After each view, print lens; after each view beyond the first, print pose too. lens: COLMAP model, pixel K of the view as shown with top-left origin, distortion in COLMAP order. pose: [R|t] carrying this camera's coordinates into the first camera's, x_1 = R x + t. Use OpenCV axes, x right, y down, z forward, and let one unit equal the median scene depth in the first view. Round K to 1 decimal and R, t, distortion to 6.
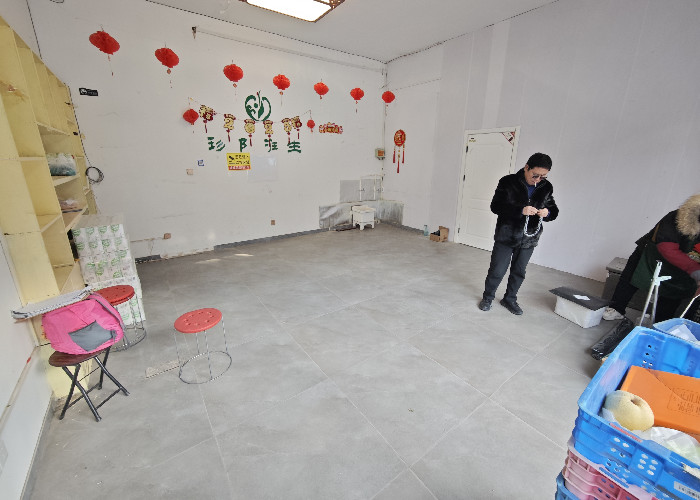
lens RADIAL K [[290.7, 0, 353.3], [0, 290.7, 246.6], [0, 0, 1]] dist [-0.002154, 0.001906]
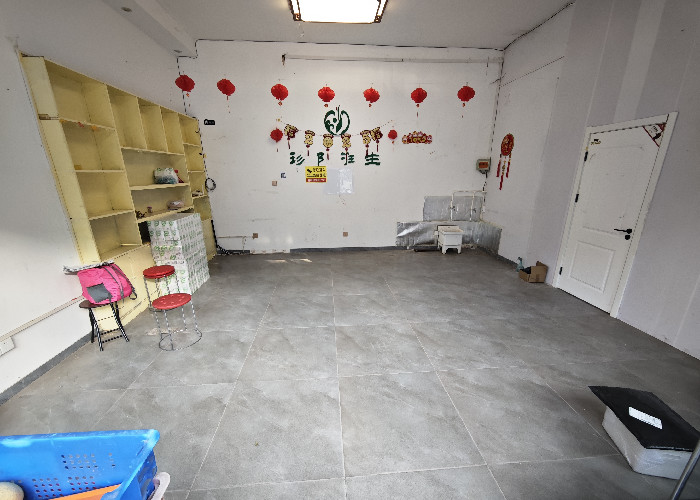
lens RADIAL K [[290.7, 0, 351.9], [0, 290.7, 271.4], [0, 0, 1]] dist [-0.002154, 0.001906]
pose [[0.849424, 0.164897, -0.501287, 0.334850], [-0.149340, 0.986208, 0.071356, -0.035080], [0.506139, 0.014250, 0.862334, 0.142664]]
